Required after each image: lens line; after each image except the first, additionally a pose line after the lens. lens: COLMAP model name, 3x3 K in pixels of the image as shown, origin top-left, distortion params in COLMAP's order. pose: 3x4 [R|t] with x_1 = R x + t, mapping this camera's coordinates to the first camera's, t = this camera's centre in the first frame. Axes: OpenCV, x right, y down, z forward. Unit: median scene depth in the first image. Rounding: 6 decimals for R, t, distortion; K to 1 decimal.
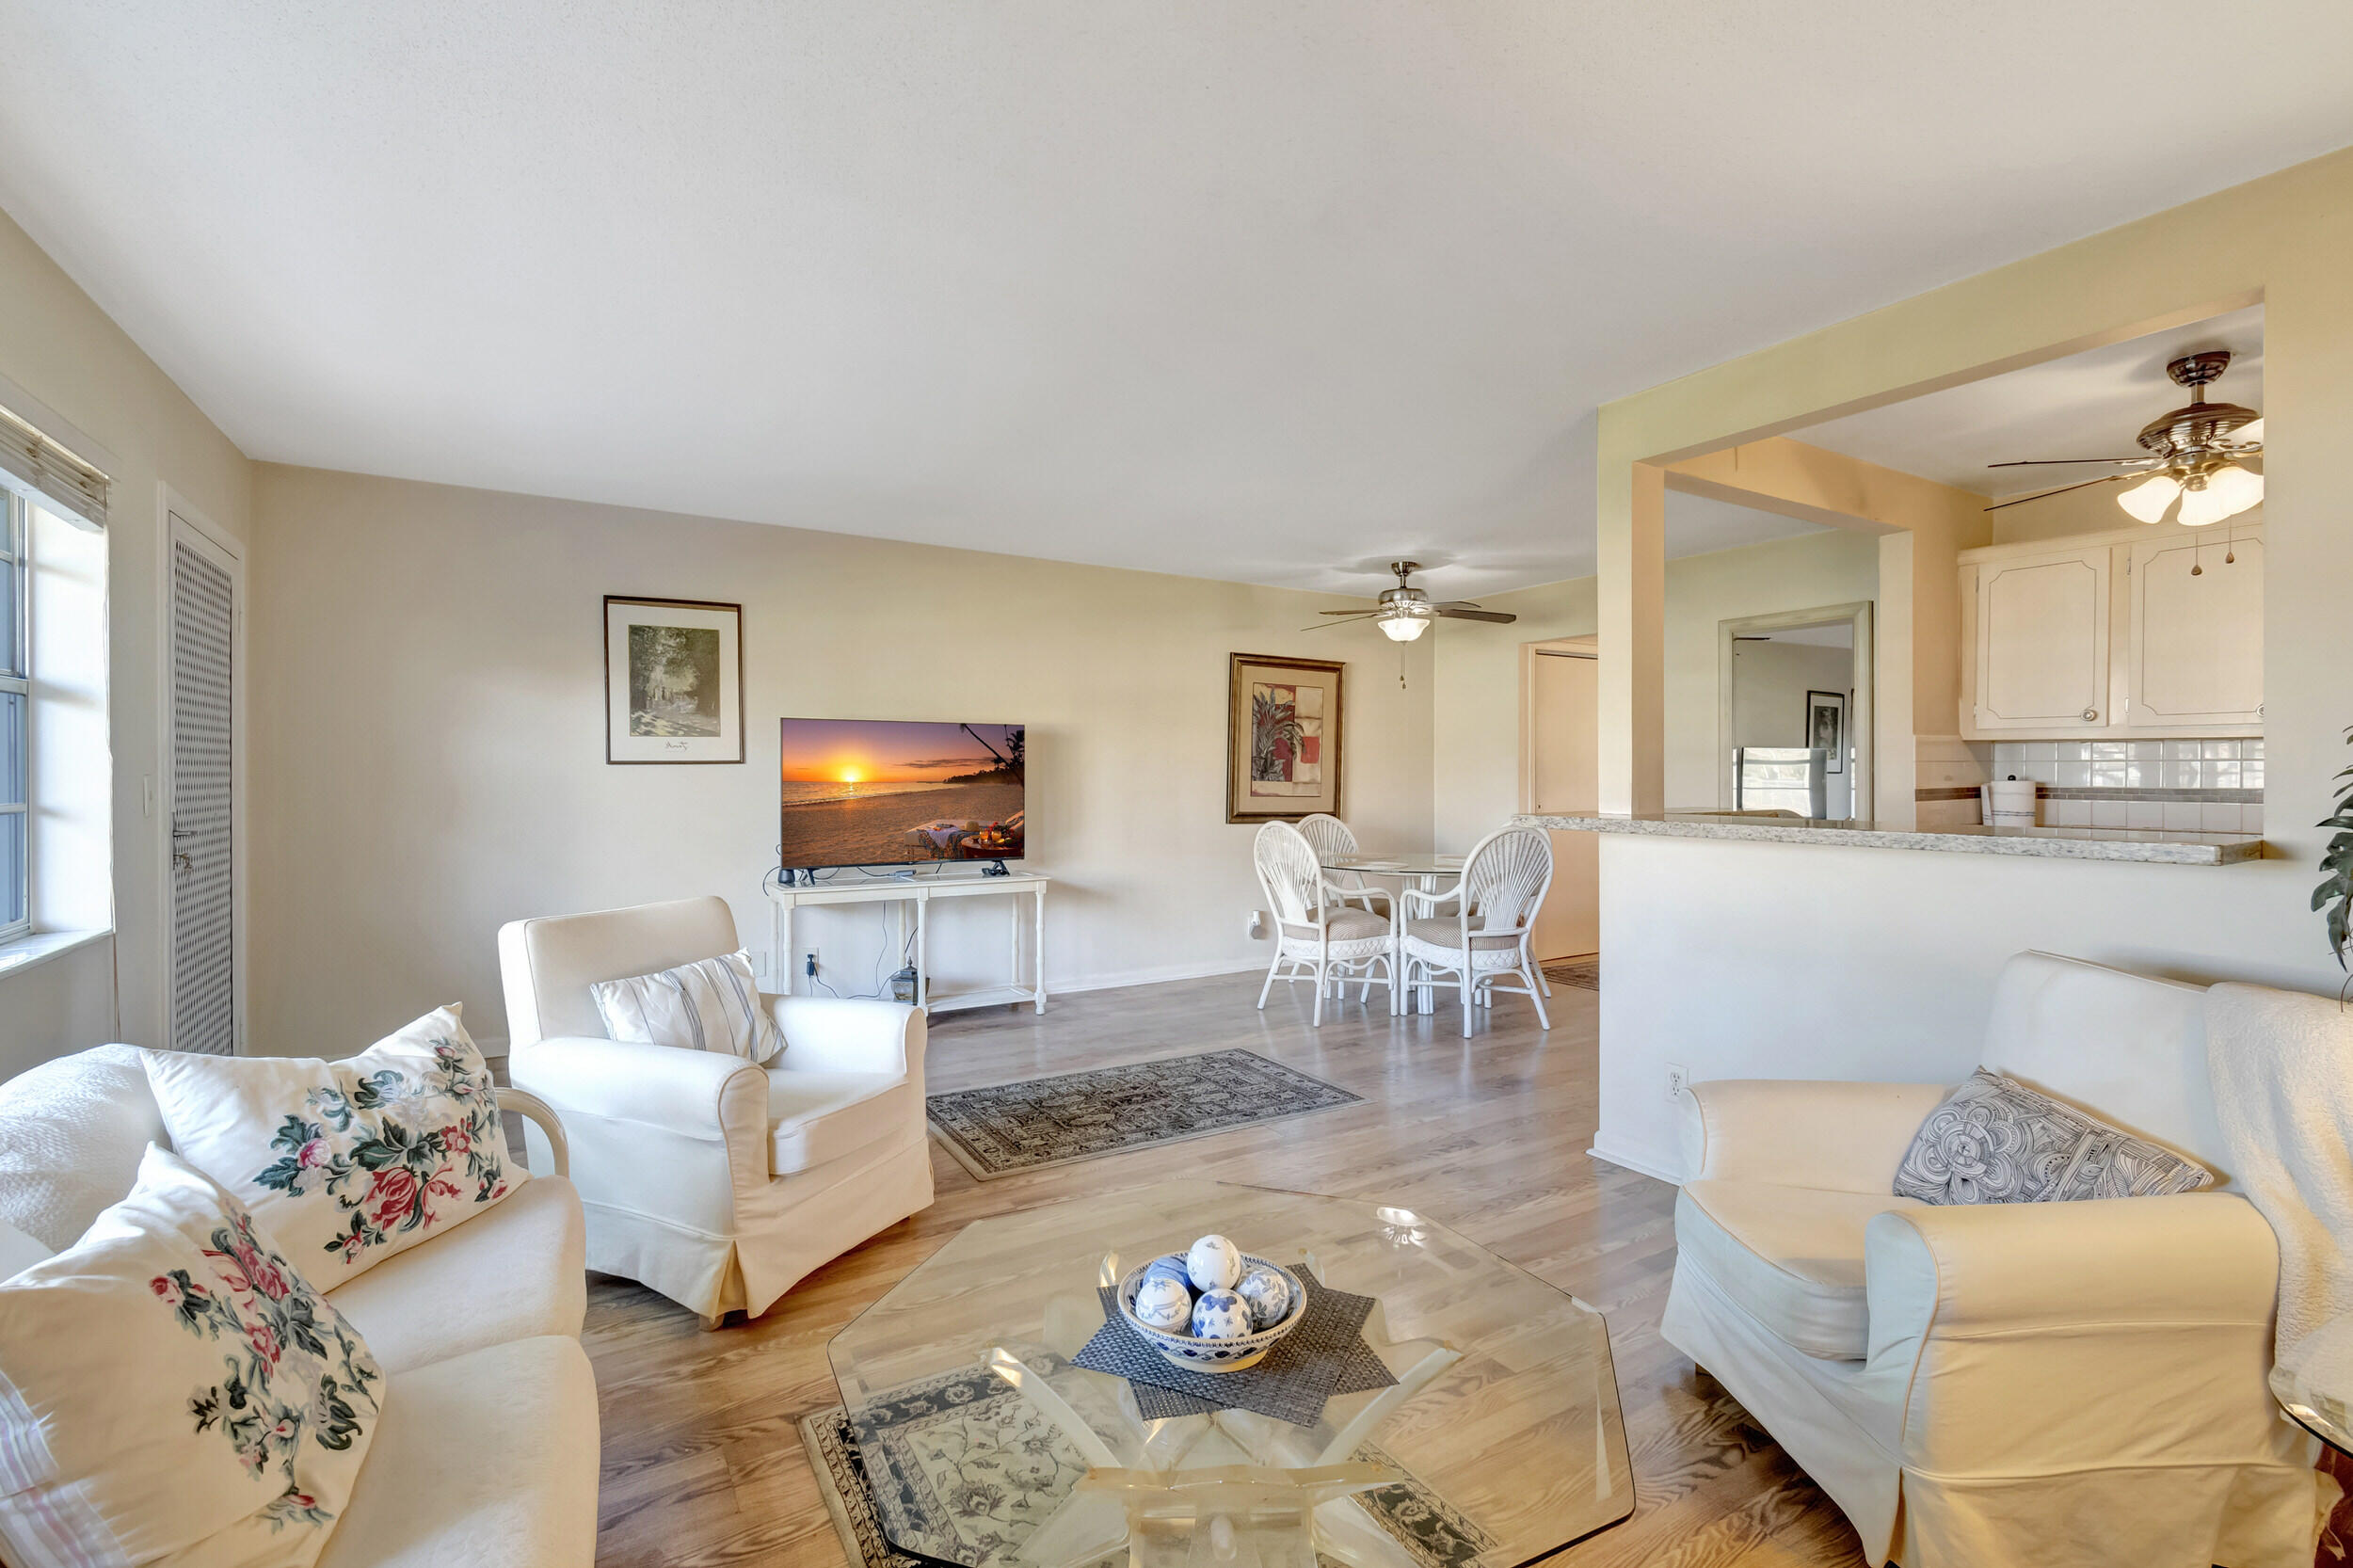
lens RADIAL K [[1041.1, 0, 1157.7], [0, 1041.1, 772.3], [0, 0, 1]] dist [0.001035, -0.000558]
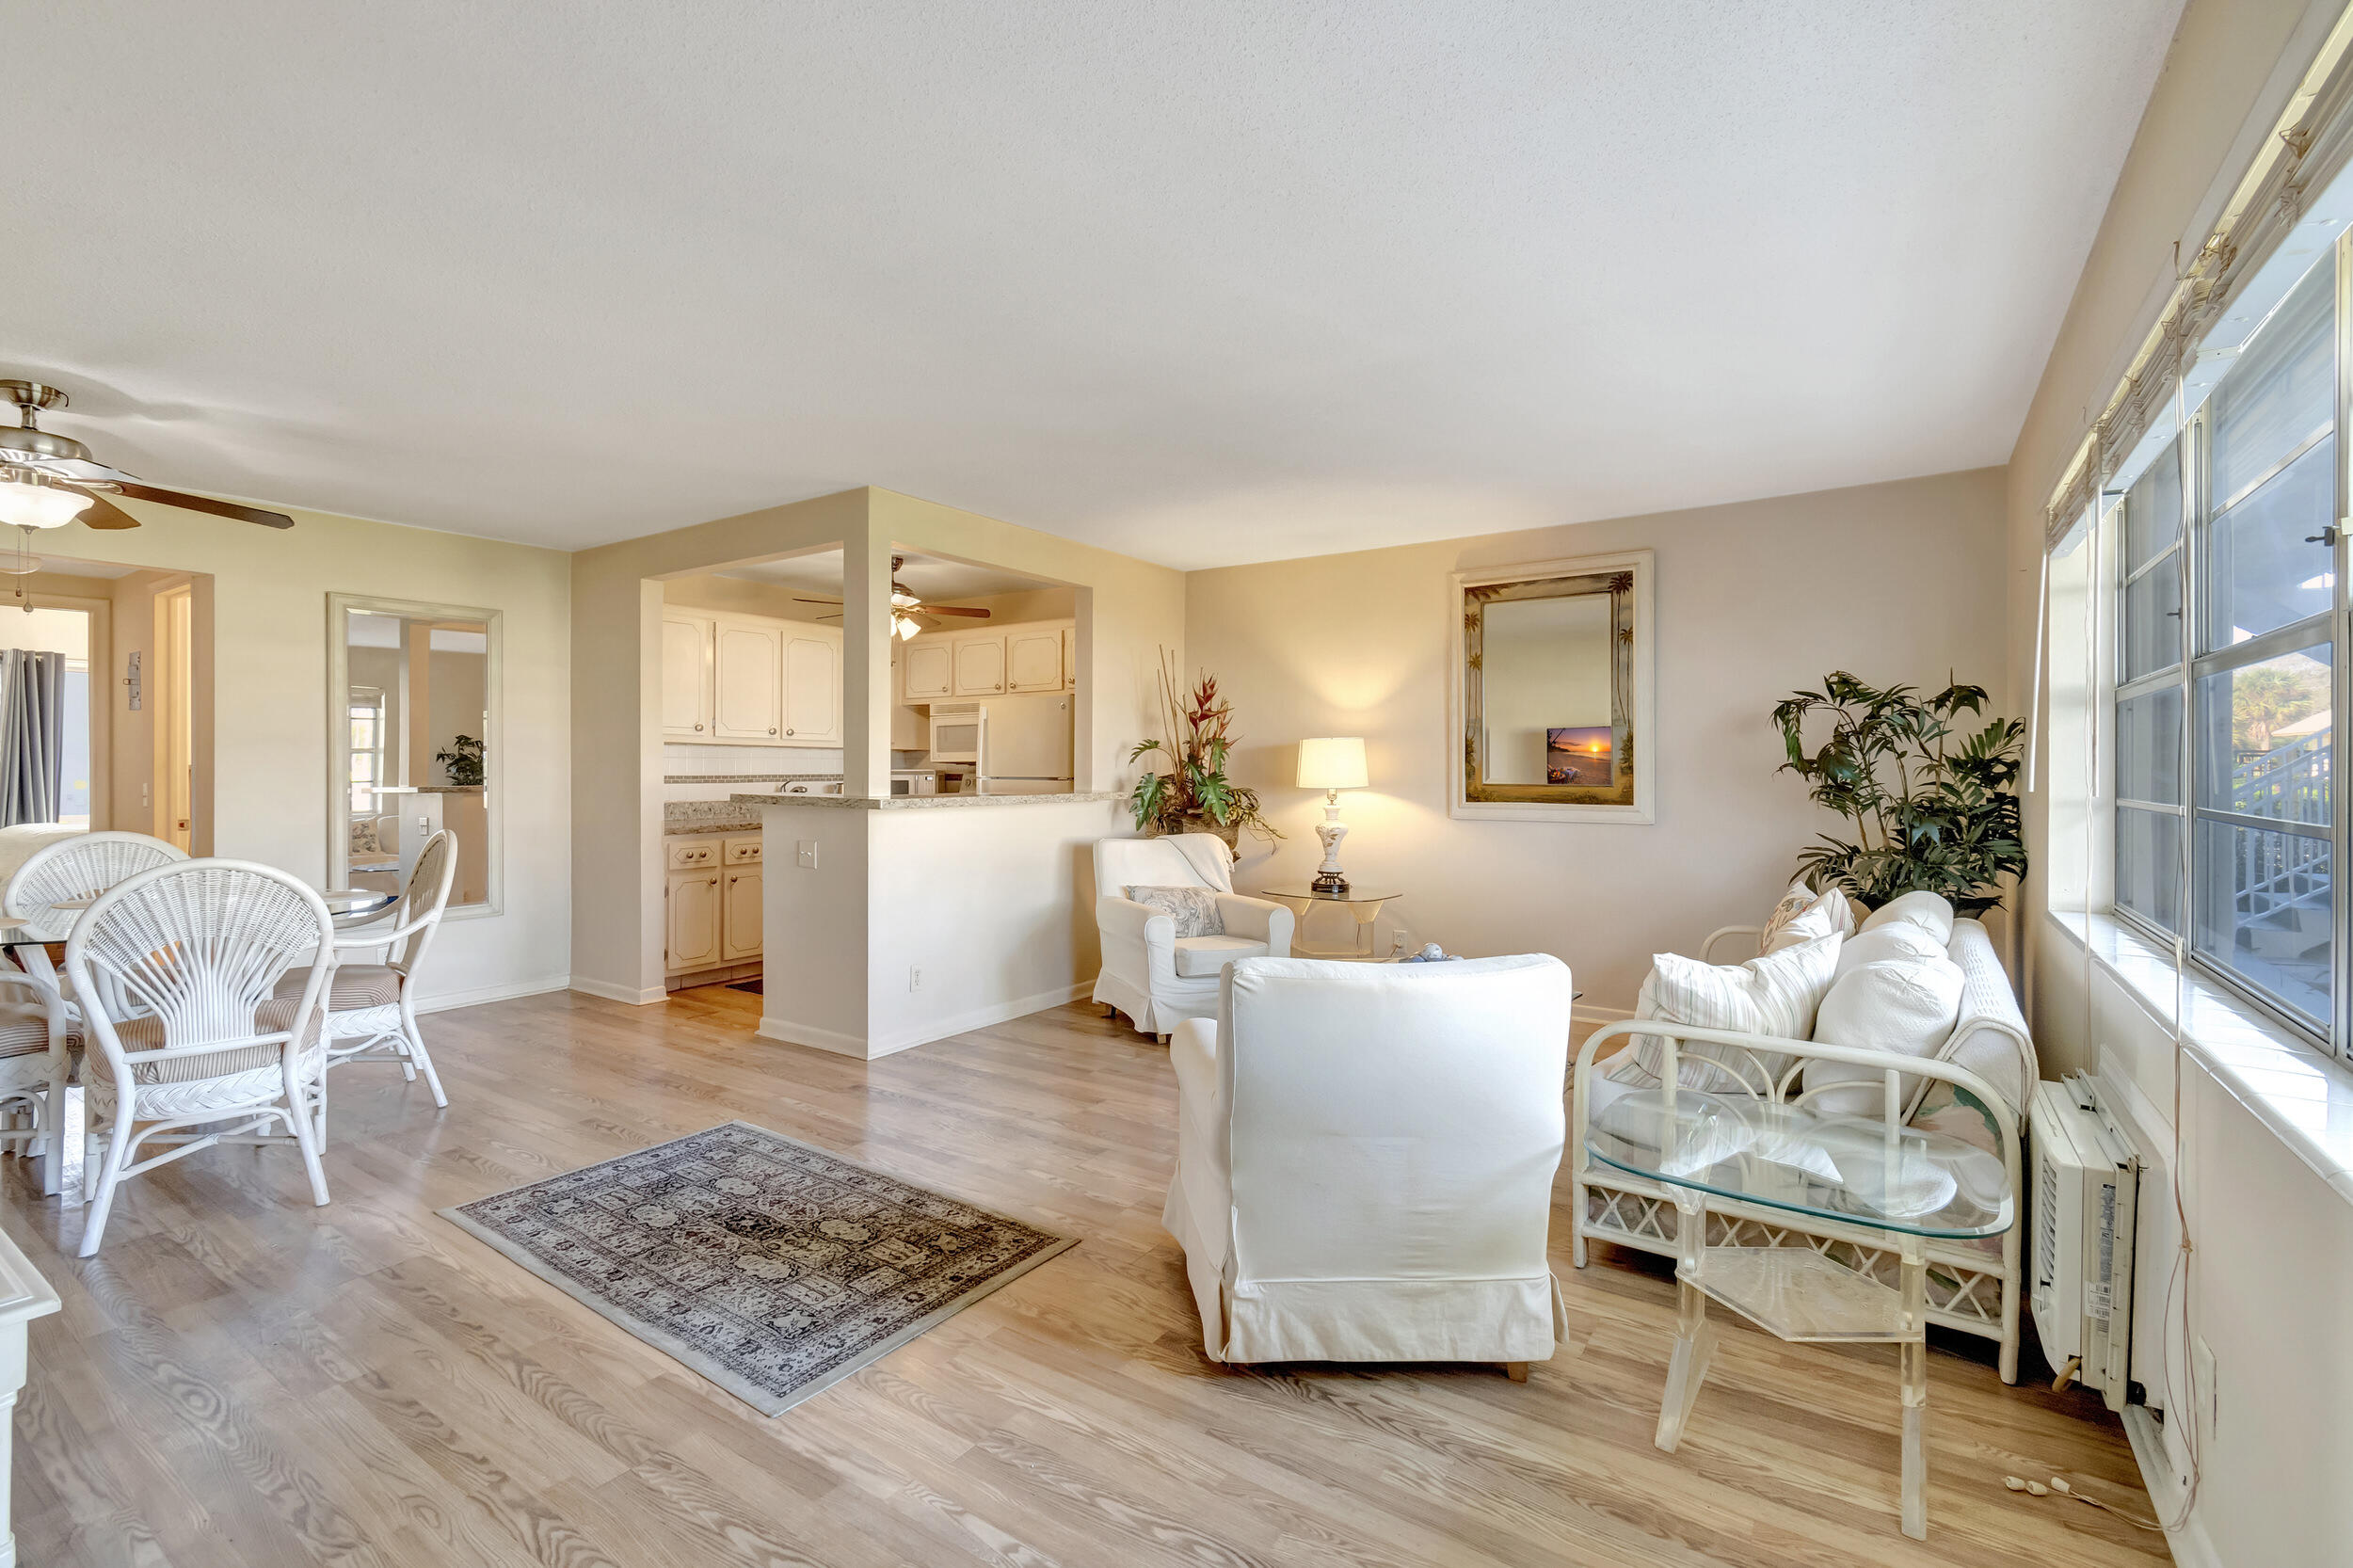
lens RADIAL K [[1043.6, 0, 1164.2], [0, 1043.6, 762.7], [0, 0, 1]] dist [0.002102, -0.001240]
pose [[-0.418679, 0.001022, 0.908134, -0.528506], [-0.003465, 0.999990, -0.002723, -0.001118], [-0.908128, -0.004287, -0.418671, 0.695862]]
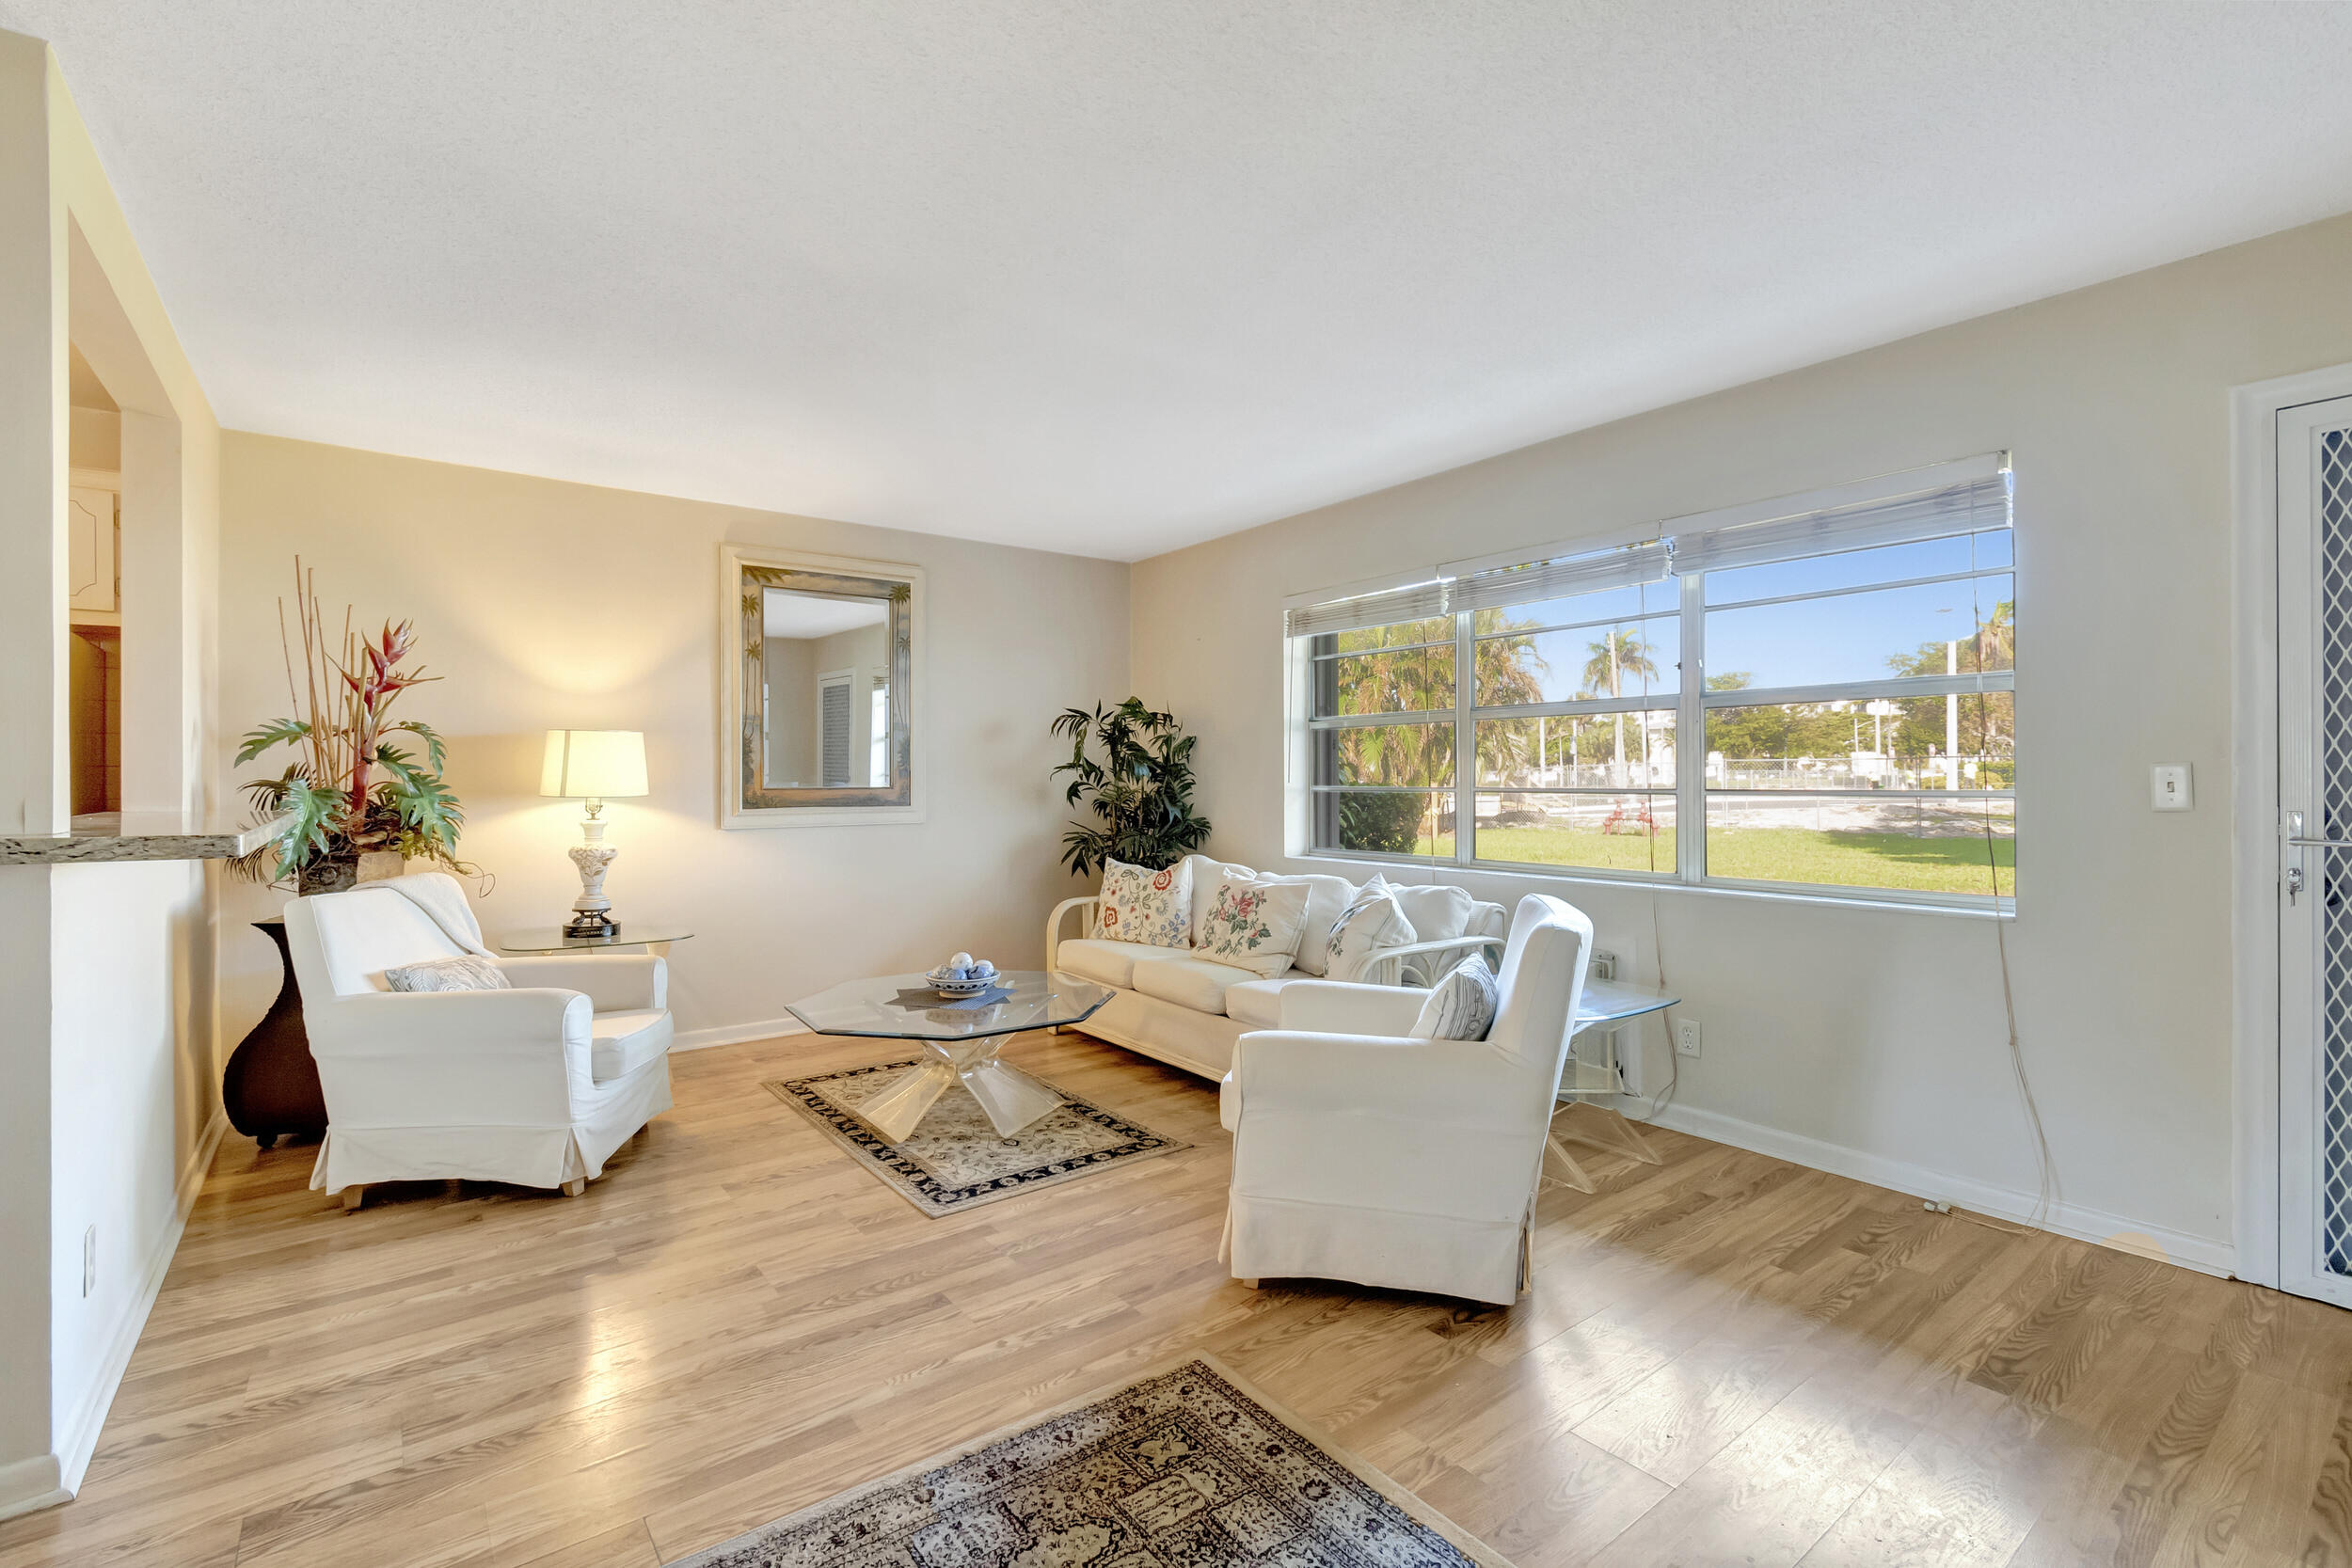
lens RADIAL K [[1040.6, 0, 1157.2], [0, 1040.6, 772.3], [0, 0, 1]] dist [0.001035, -0.000558]
pose [[-0.993866, 0.000312, -0.110595, -0.034266], [0.001093, 0.999975, -0.007001, 0.007441], [0.110590, -0.007079, -0.993841, 0.902419]]
